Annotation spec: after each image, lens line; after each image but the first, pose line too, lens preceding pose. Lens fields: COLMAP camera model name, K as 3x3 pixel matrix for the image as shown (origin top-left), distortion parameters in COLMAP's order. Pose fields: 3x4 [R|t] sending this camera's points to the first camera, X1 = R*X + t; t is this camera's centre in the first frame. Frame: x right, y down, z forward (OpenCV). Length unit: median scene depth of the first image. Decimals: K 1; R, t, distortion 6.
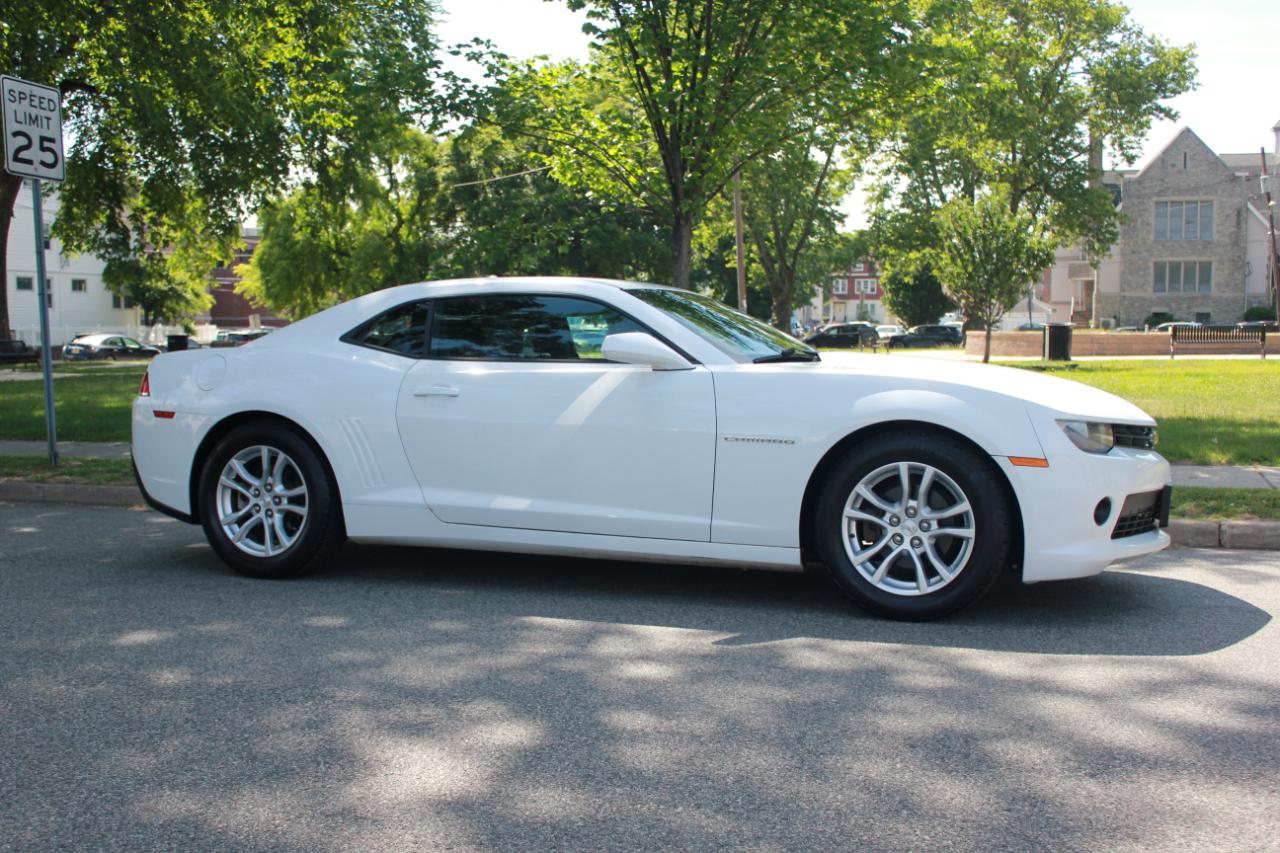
lens RADIAL K [[1384.4, 0, 610.3], [0, 1384.4, 426.1], [0, 0, 1]] dist [-0.104664, 0.123316]
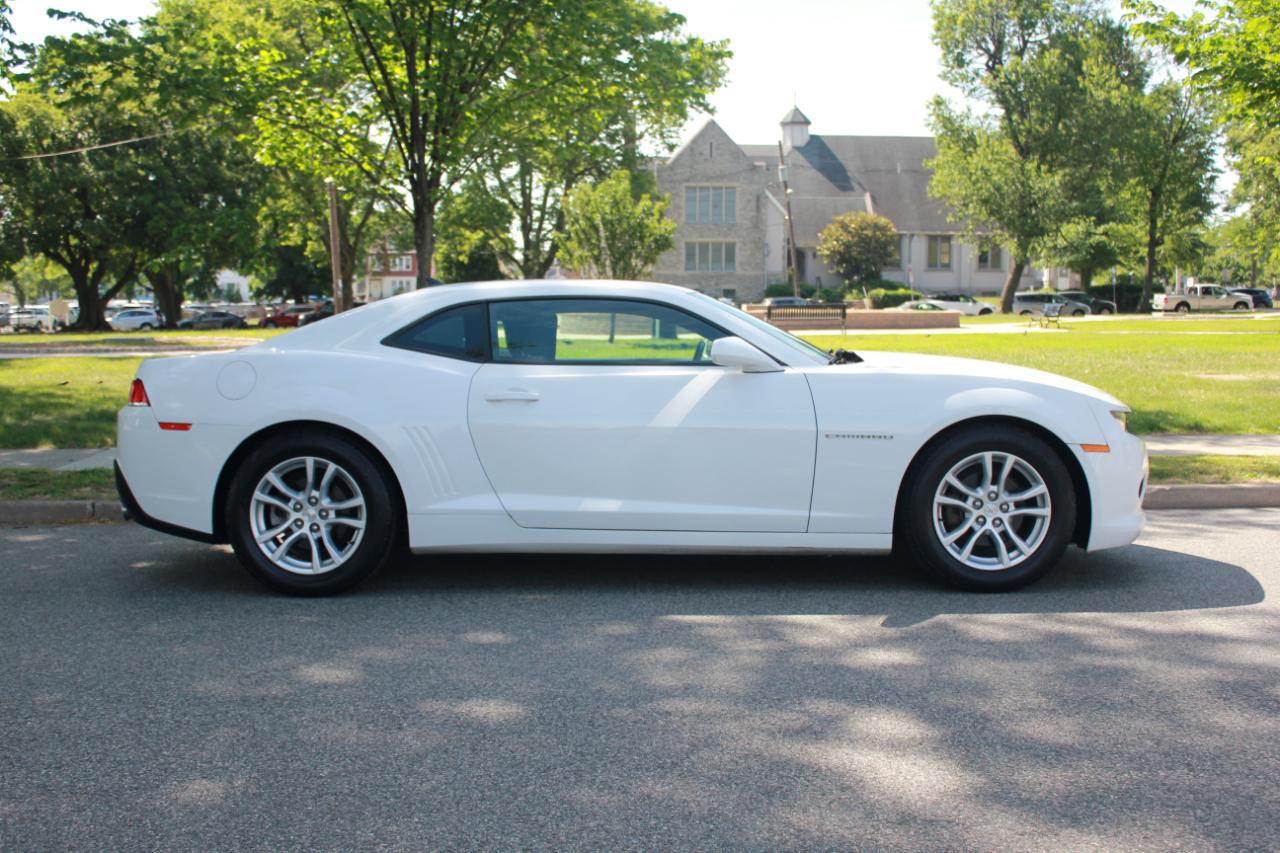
lens RADIAL K [[1364.6, 0, 599.0], [0, 1364.6, 420.6], [0, 0, 1]] dist [-0.145317, 0.195052]
pose [[0.942383, -0.030358, 0.333155, -0.431713], [0.025276, 0.999489, 0.019579, -0.027604], [-0.333579, -0.010030, 0.942669, 0.065069]]
